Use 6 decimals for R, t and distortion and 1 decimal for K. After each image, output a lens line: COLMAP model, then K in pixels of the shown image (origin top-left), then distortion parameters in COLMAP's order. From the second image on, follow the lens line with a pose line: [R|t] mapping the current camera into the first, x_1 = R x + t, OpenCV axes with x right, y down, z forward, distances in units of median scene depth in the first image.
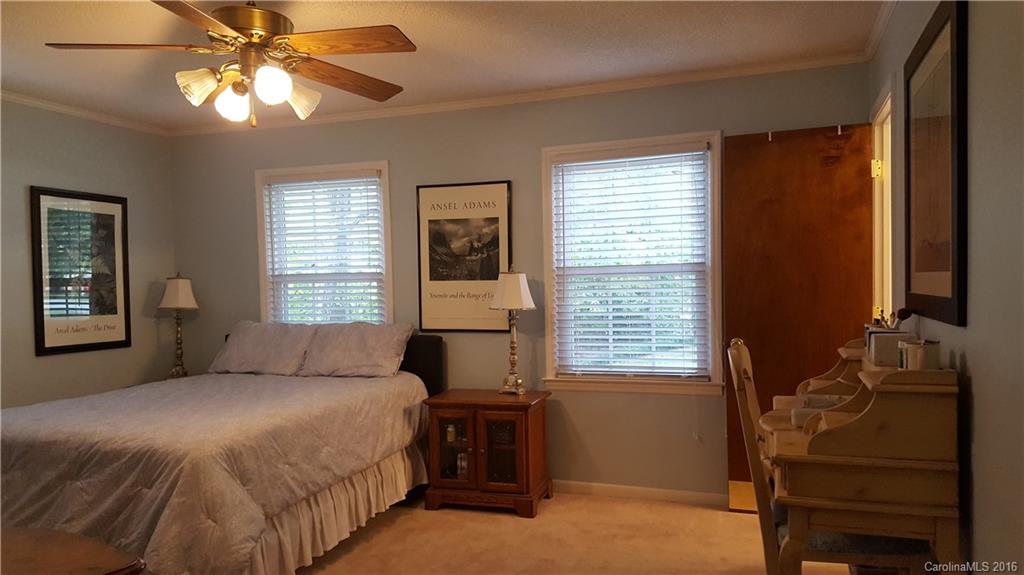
lens RADIAL K [[747.1, 0, 508.2], [0, 747.1, 304.6], [0, 0, 1]] dist [0.151649, -0.225493]
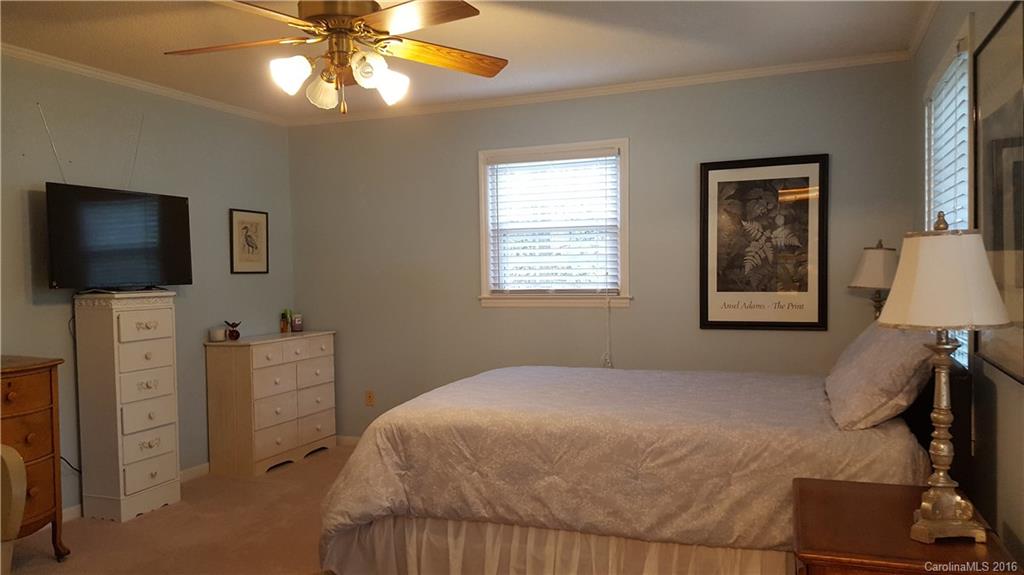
lens RADIAL K [[747.1, 0, 508.2], [0, 747.1, 304.6], [0, 0, 1]] dist [0.151649, -0.225493]
pose [[-0.045752, 0.065358, -0.996812, 0.416613], [-0.008034, 0.997801, 0.065792, -0.030311], [0.998921, 0.011019, -0.045126, 0.788822]]
